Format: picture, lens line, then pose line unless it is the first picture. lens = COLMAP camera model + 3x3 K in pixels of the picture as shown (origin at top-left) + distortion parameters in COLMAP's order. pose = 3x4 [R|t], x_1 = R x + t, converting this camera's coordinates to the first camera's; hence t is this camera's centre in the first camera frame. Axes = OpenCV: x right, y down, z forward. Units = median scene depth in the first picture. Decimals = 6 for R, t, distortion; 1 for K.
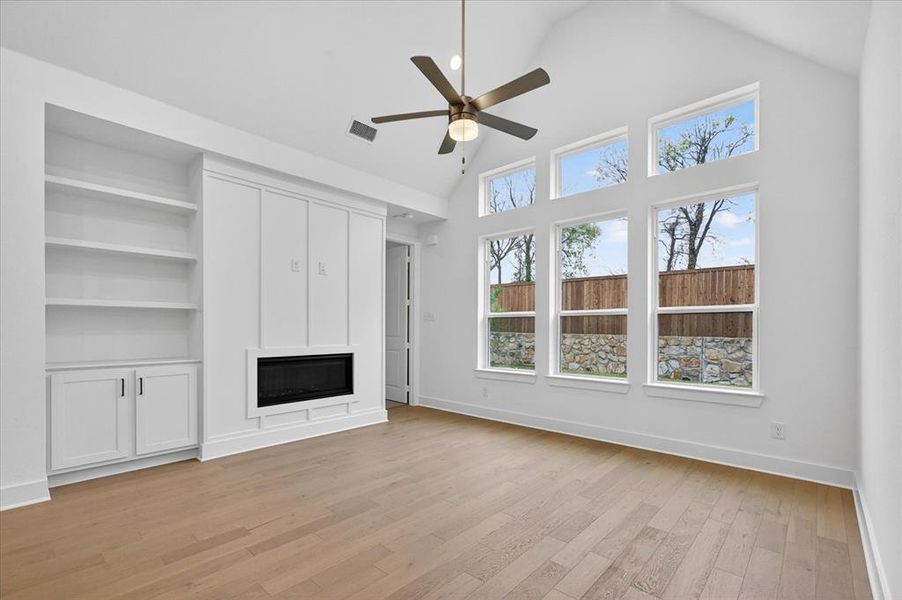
lens RADIAL K [[414.4, 0, 453.2], [0, 414.4, 331.6], [0, 0, 1]] dist [0.002151, 0.000349]
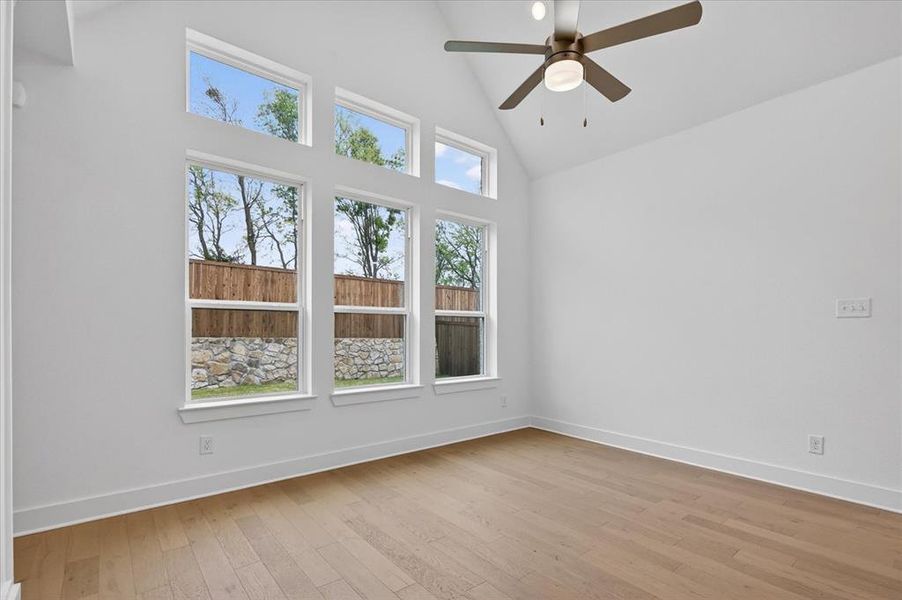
lens RADIAL K [[431.8, 0, 476.2], [0, 431.8, 331.2], [0, 0, 1]] dist [0.000017, -0.000086]
pose [[0.101335, -0.000509, 0.994852, -0.325079], [-0.000921, 0.999999, 0.000605, -0.001311], [-0.994852, -0.000978, 0.101334, 0.438801]]
